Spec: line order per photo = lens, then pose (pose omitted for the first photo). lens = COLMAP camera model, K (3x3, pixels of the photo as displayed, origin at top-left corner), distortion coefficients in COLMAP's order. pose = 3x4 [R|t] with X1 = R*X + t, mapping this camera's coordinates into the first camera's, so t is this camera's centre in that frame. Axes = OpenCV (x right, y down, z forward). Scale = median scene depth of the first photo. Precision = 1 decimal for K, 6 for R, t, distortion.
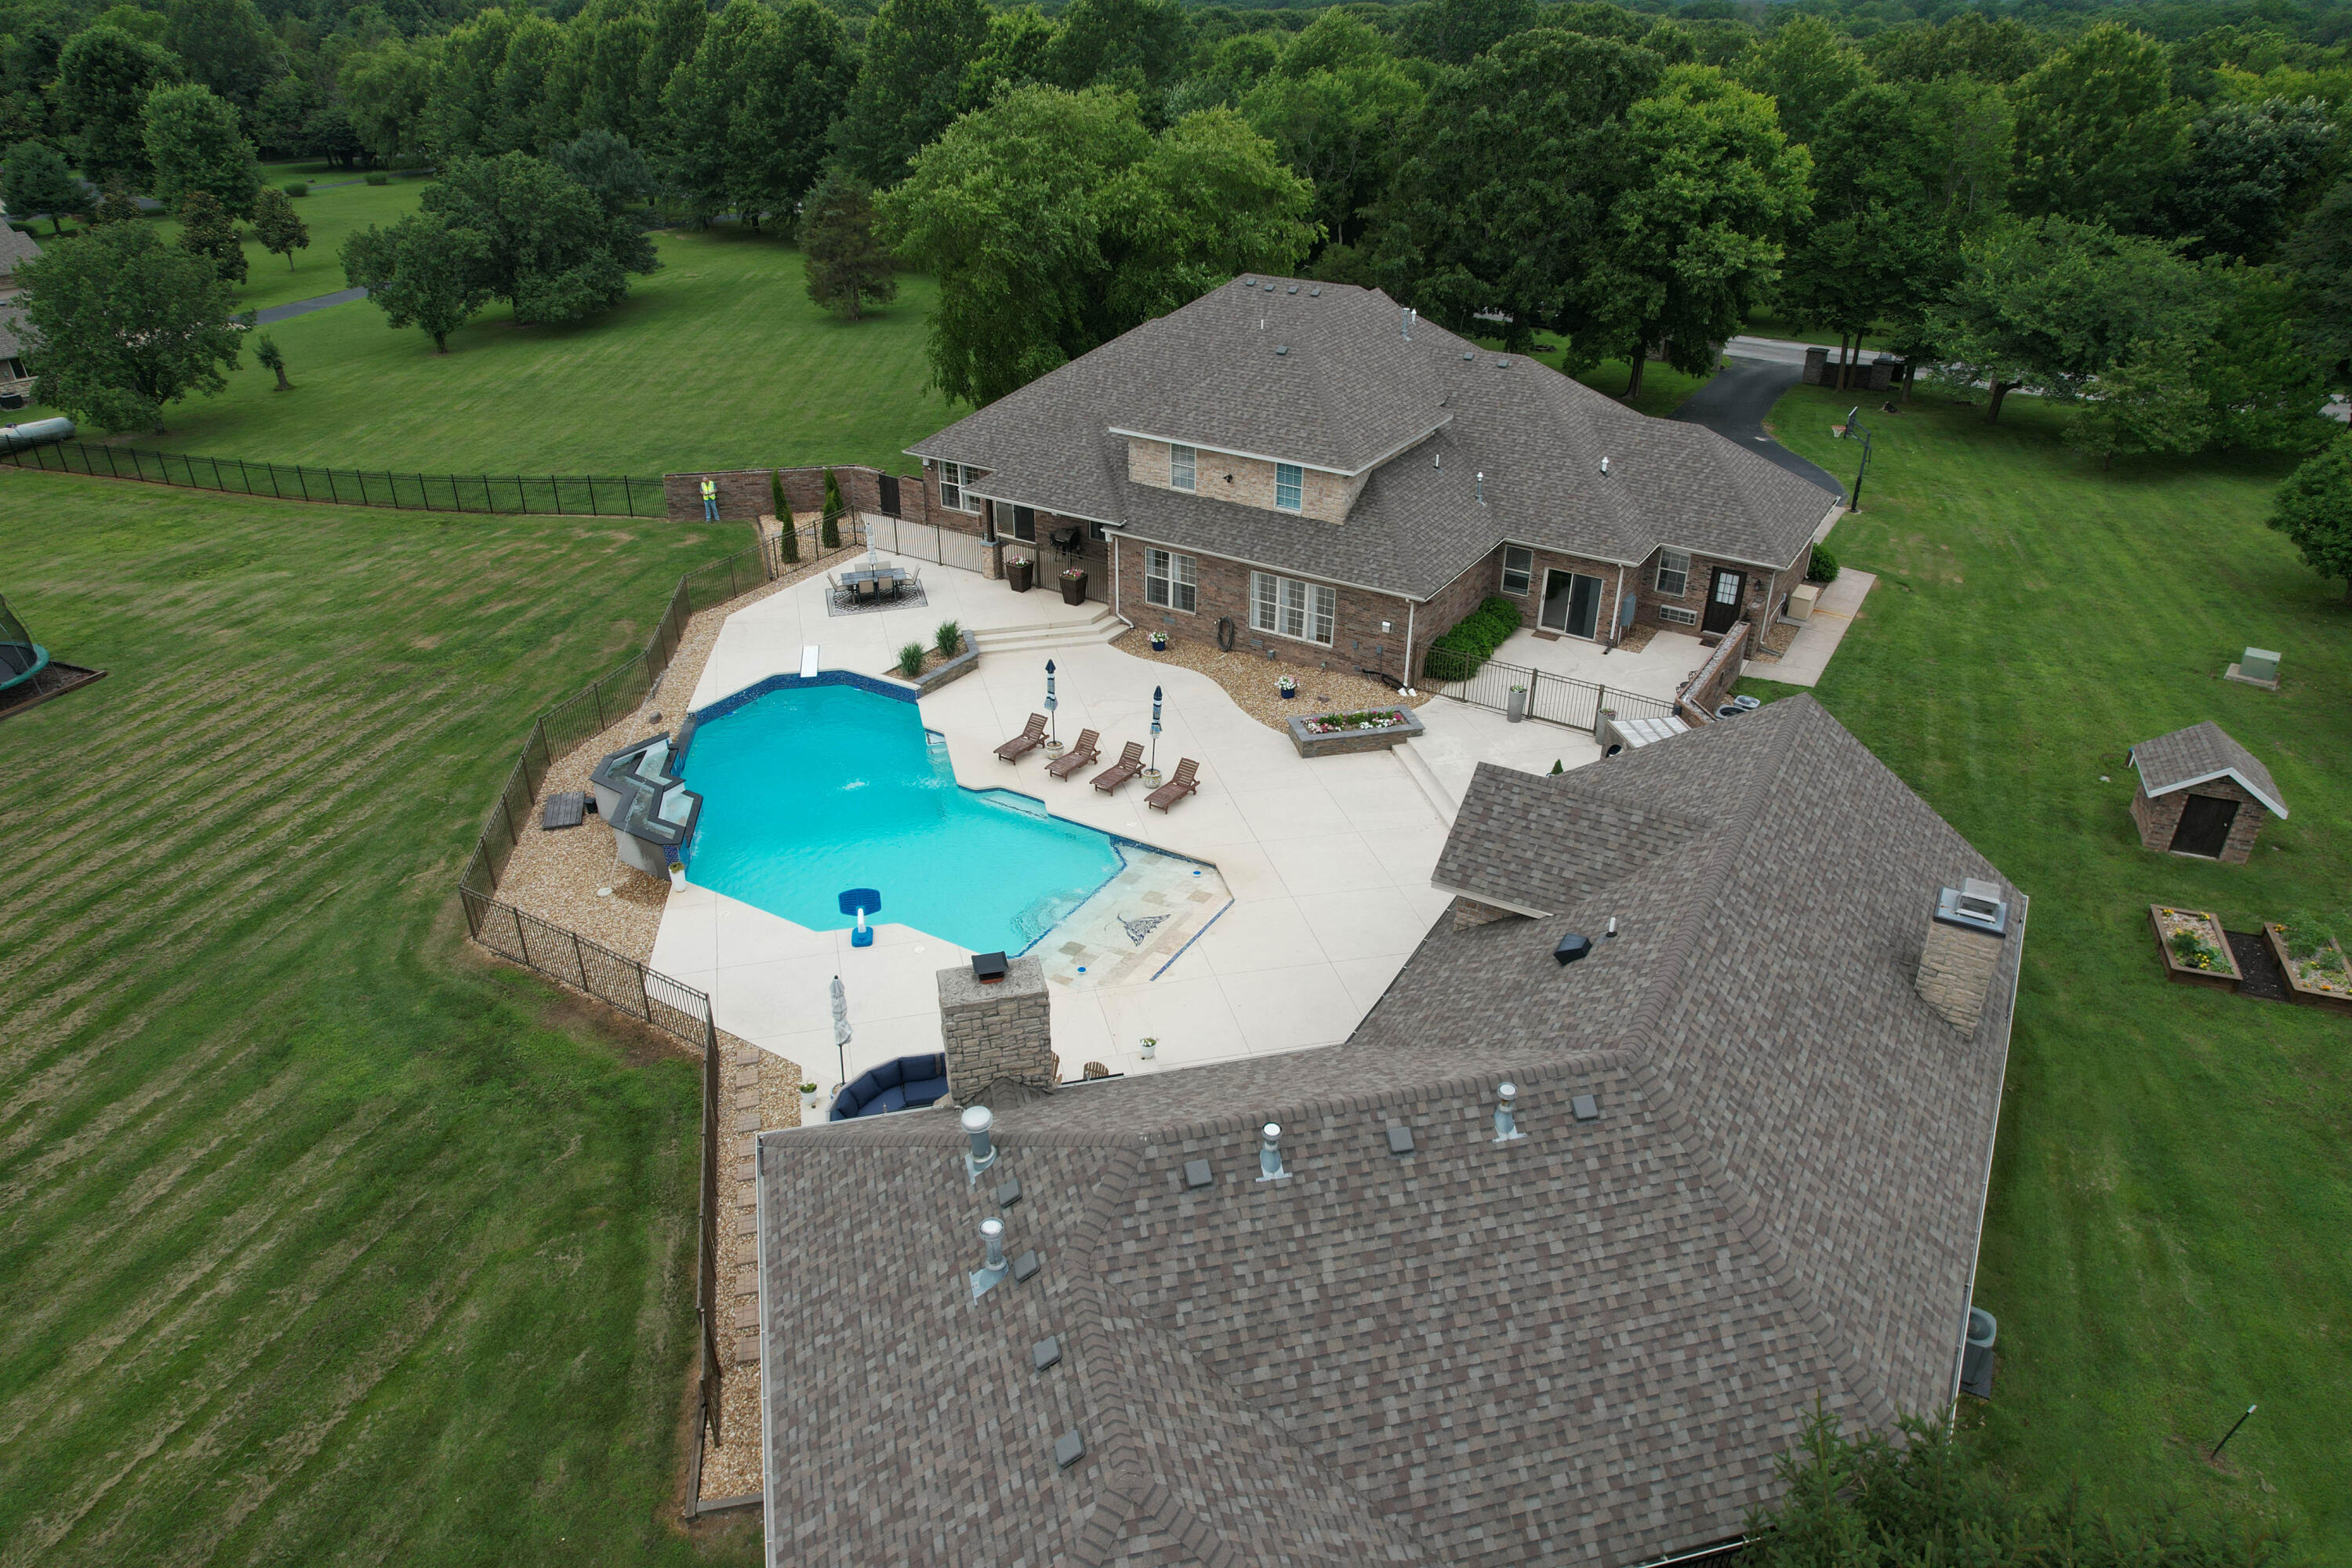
lens RADIAL K [[1502.3, 0, 1178.8], [0, 1502.3, 778.3], [0, 0, 1]] dist [-0.072781, 0.062629]
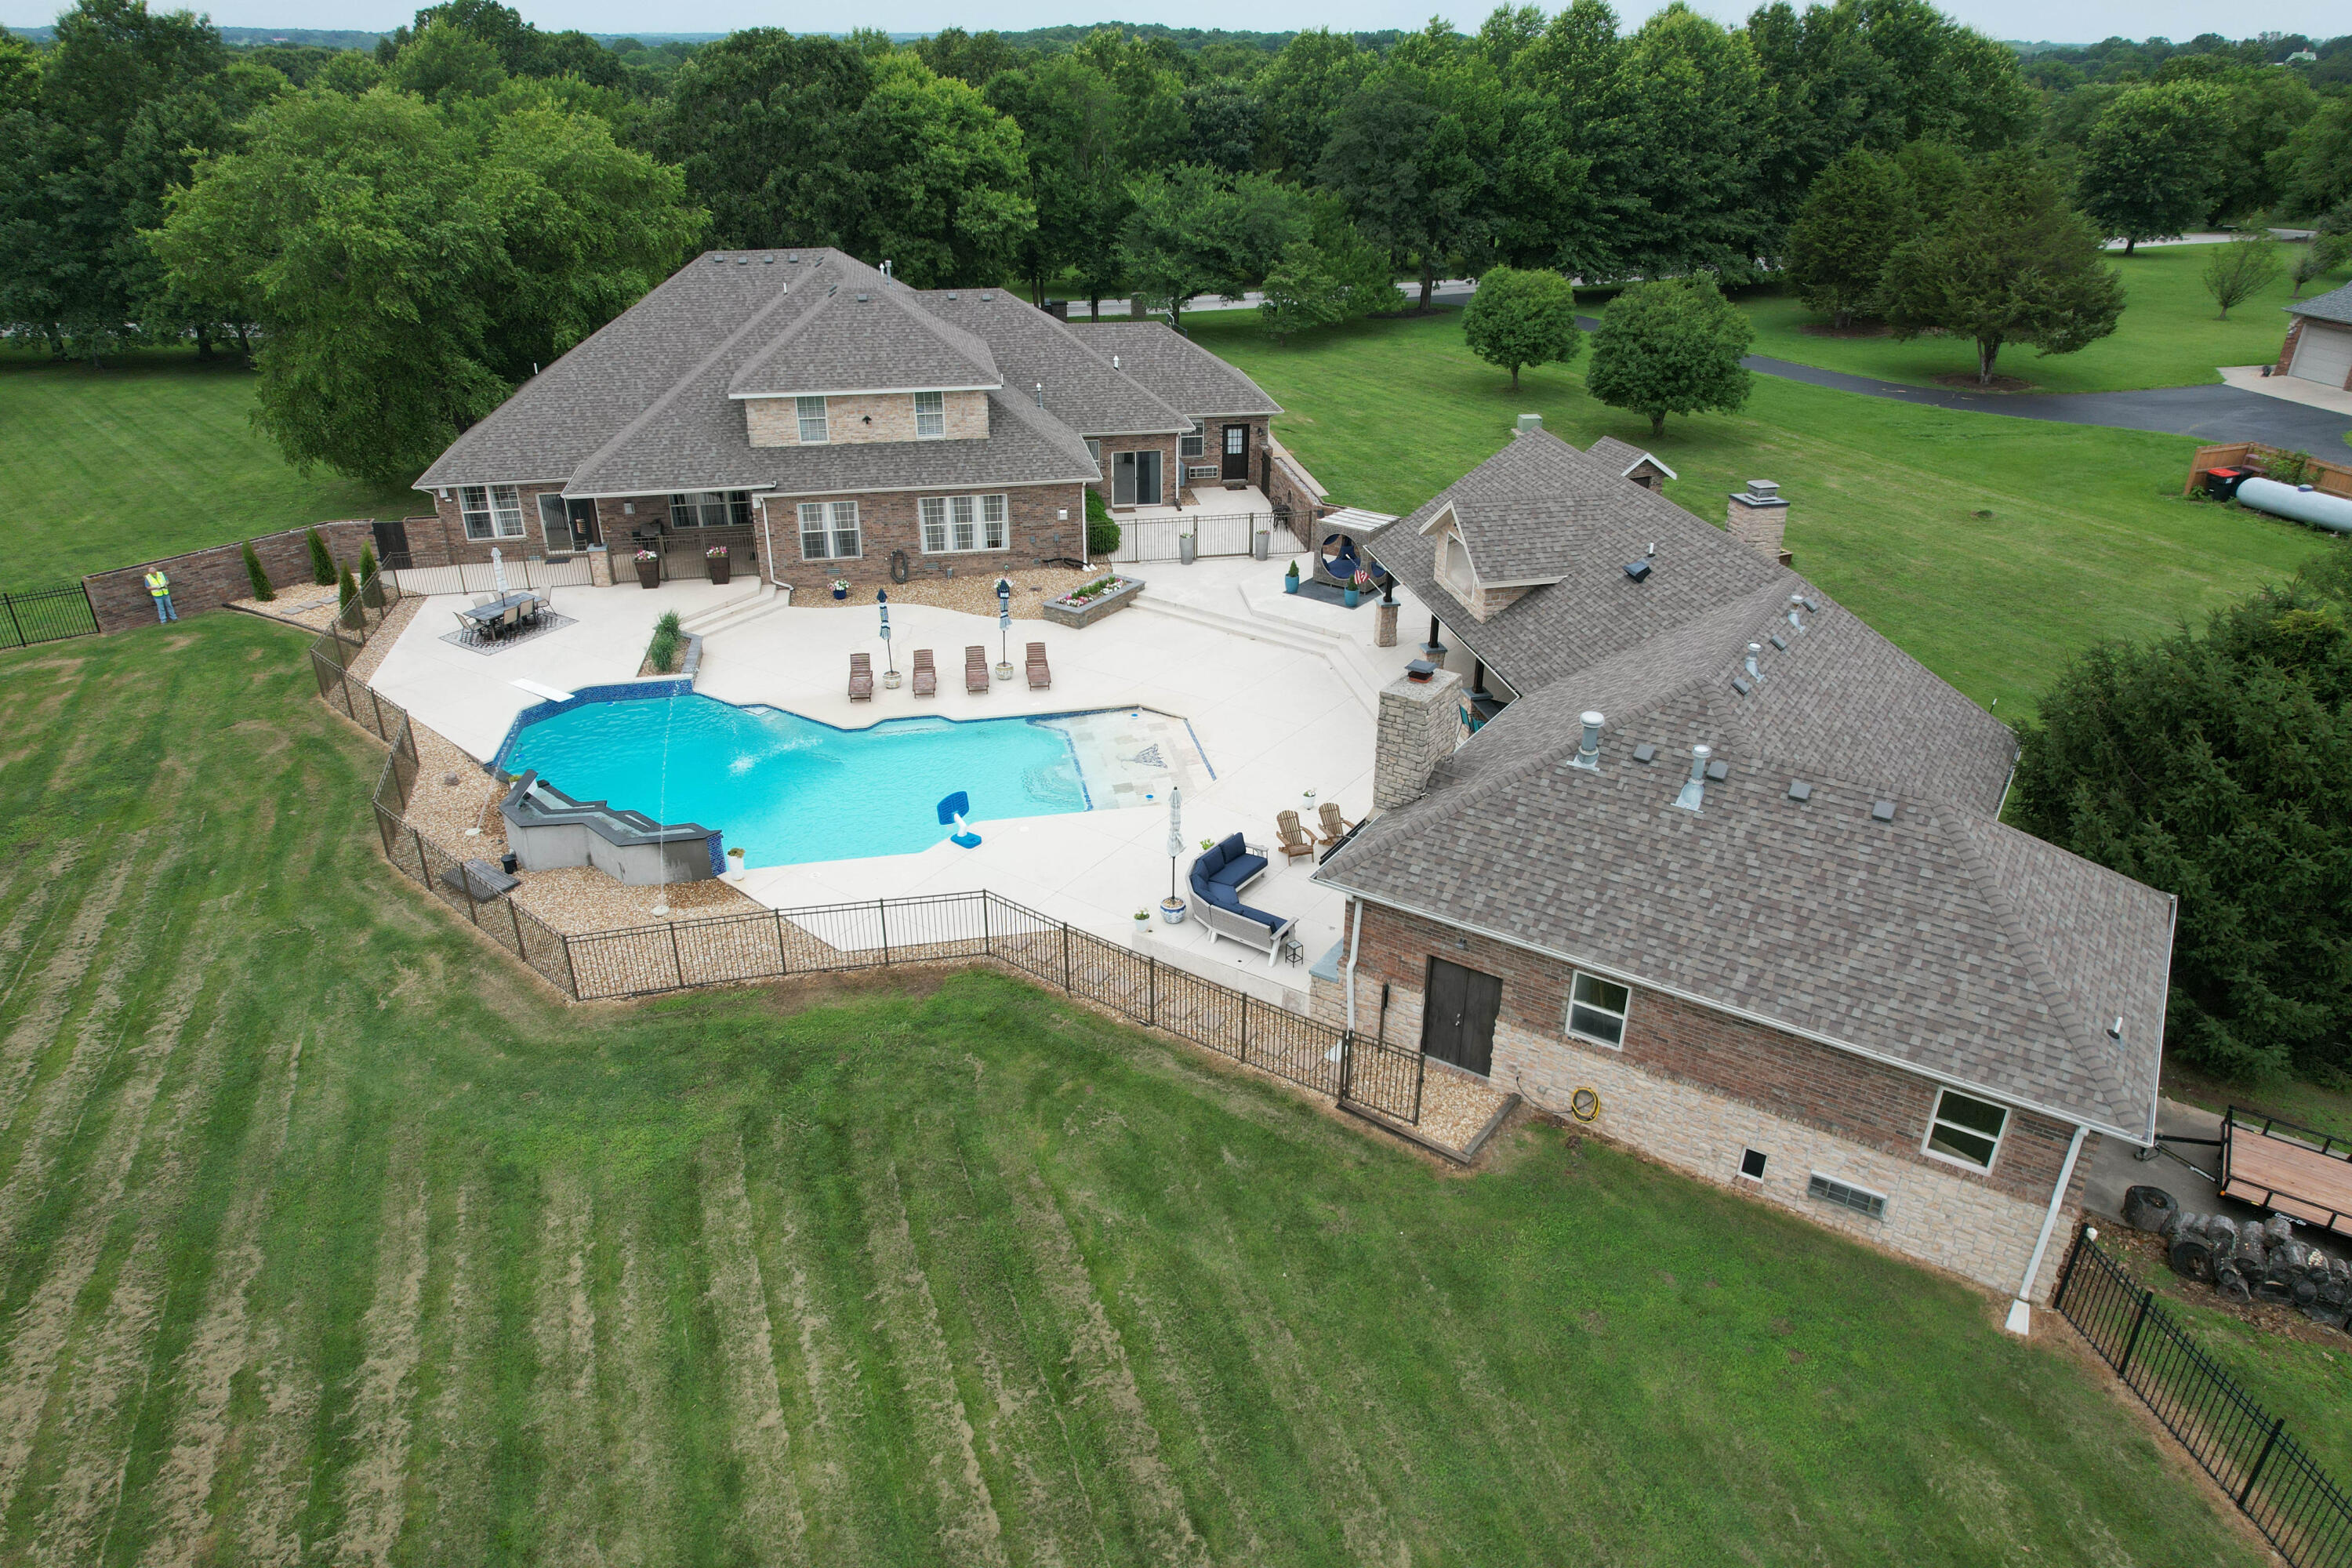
lens RADIAL K [[1502.3, 0, 1178.8], [0, 1502.3, 780.1], [0, 0, 1]] dist [-0.072781, 0.062629]
pose [[0.739629, -0.304655, 0.600113, -0.506722], [0.322344, 0.943108, 0.081498, 0.022943], [-0.590800, 0.133165, 0.795753, 0.071761]]
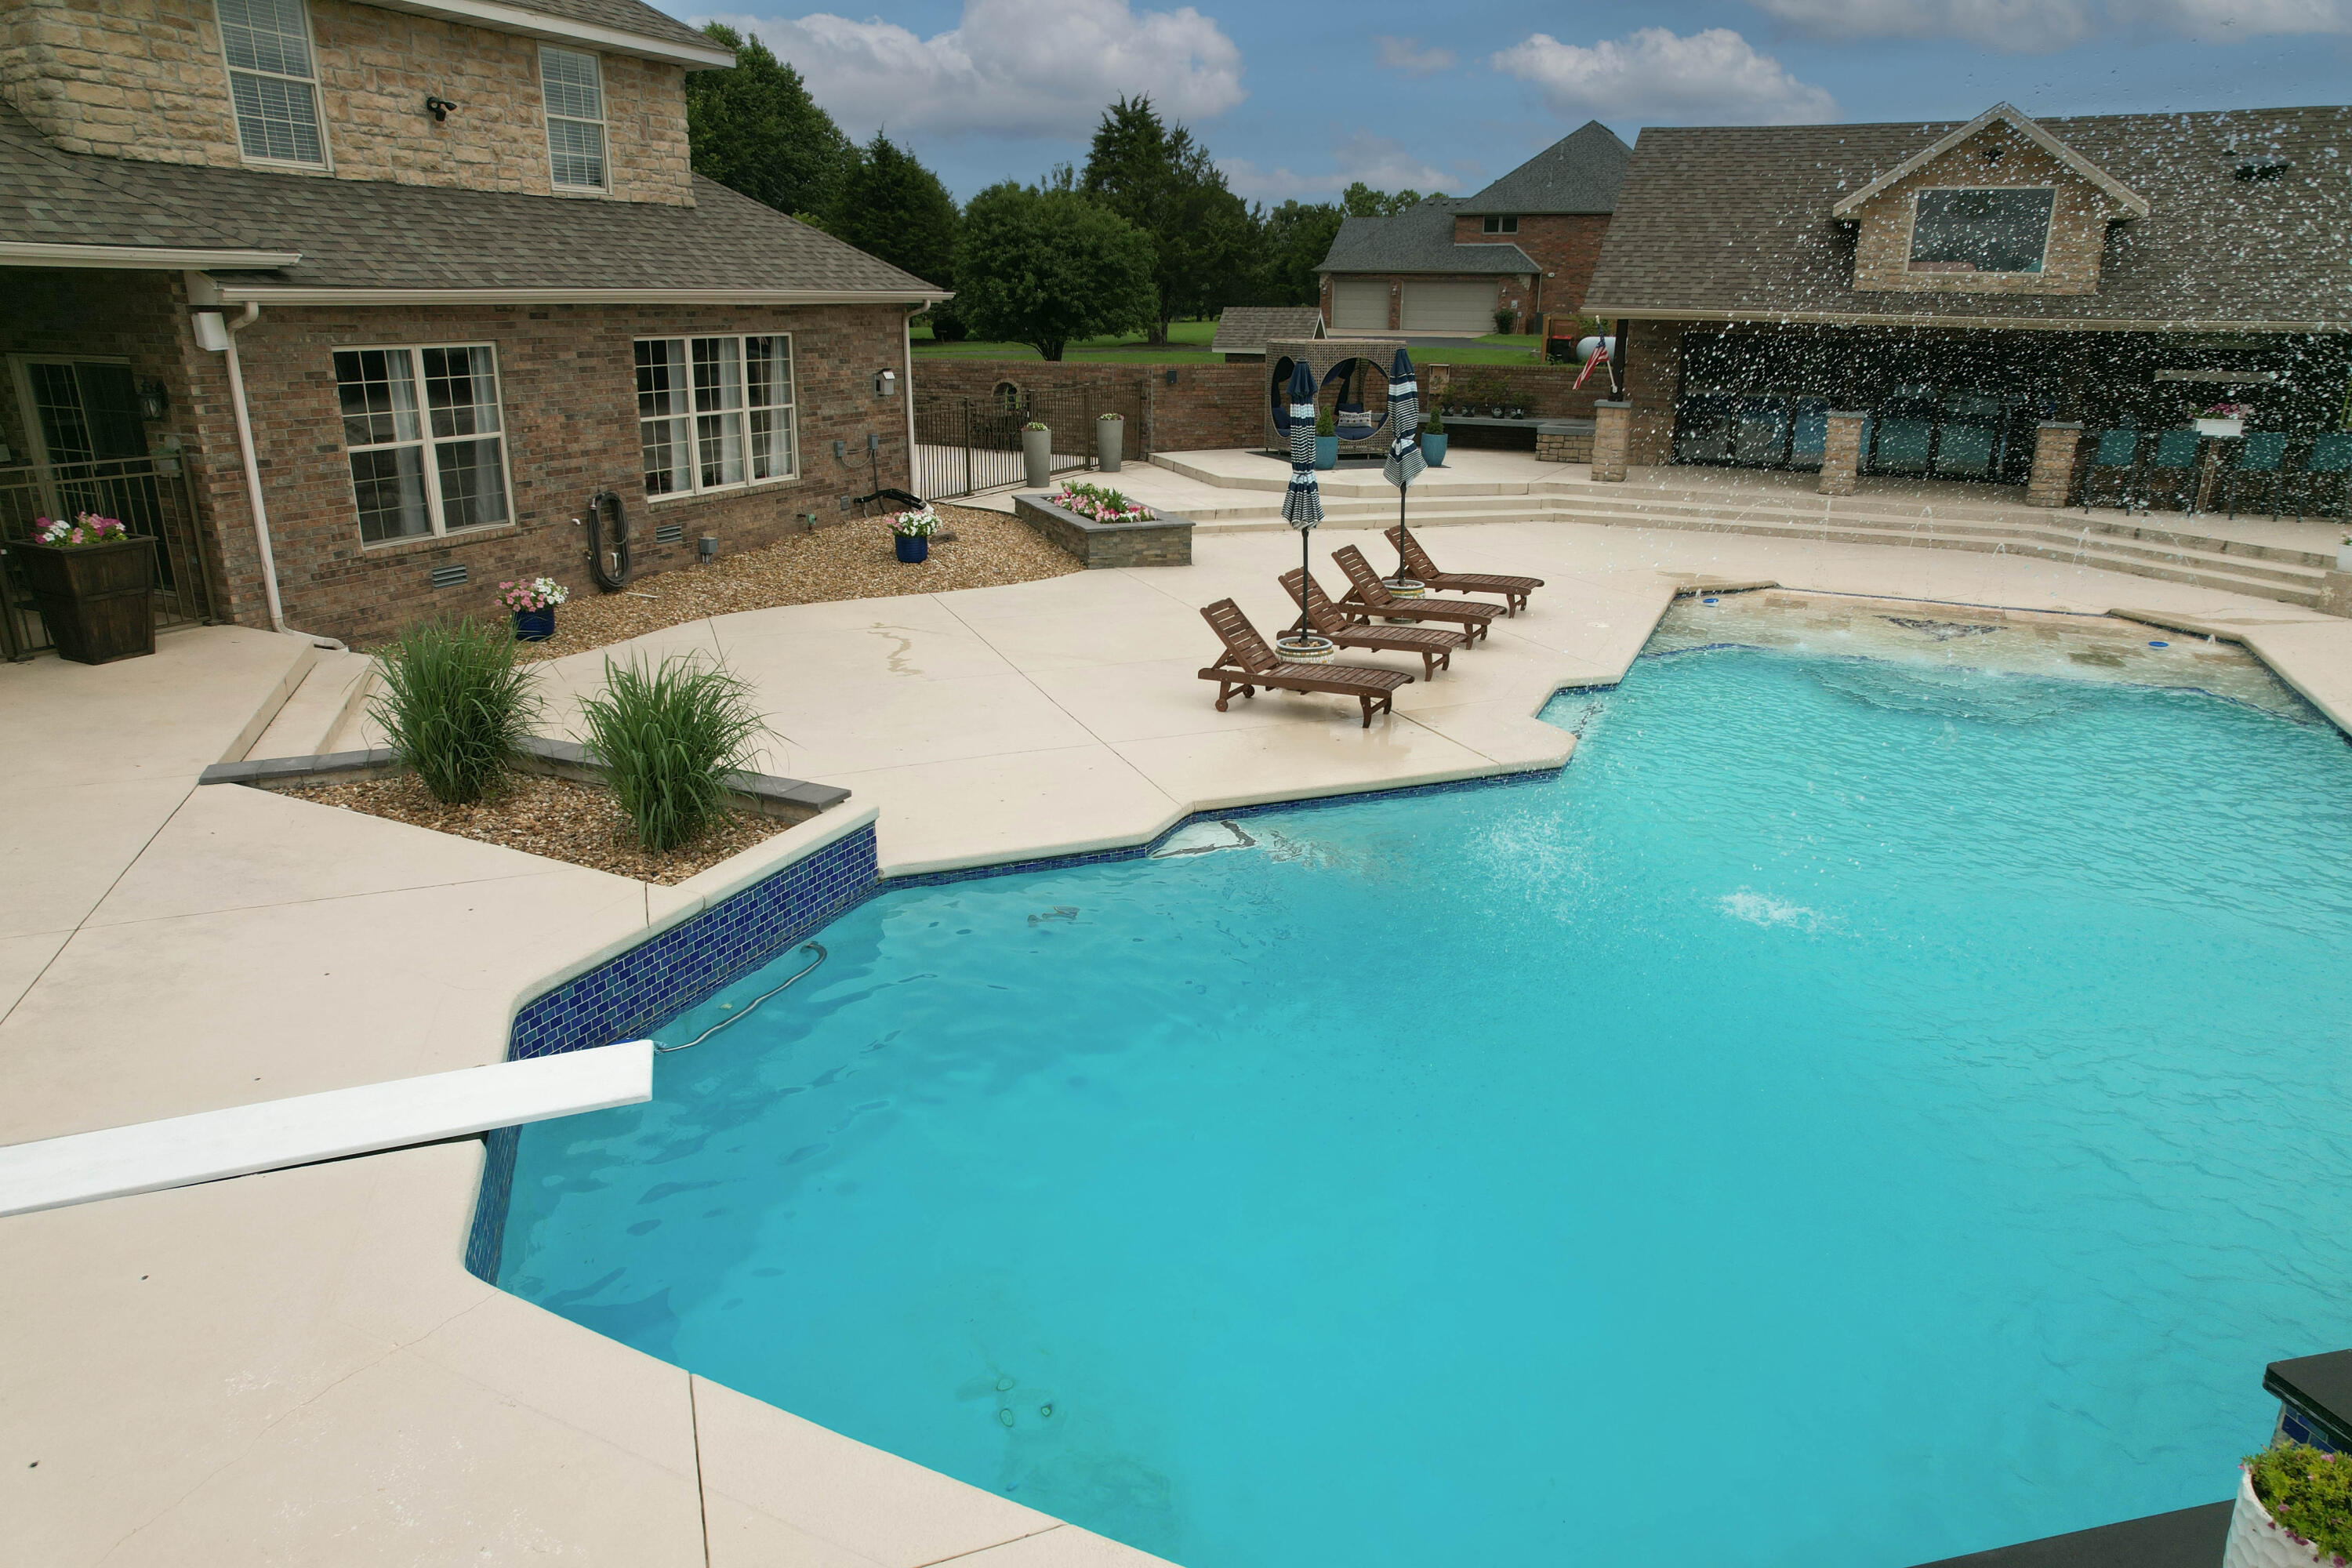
lens RADIAL K [[1502.3, 0, 1184.6], [0, 1502.3, 781.2], [0, 0, 1]] dist [-0.072781, 0.062629]
pose [[-0.124362, -0.313376, 0.941451, -0.352867], [0.465428, 0.819534, 0.334276, -0.105845], [-0.876305, 0.479749, 0.043935, 0.903733]]
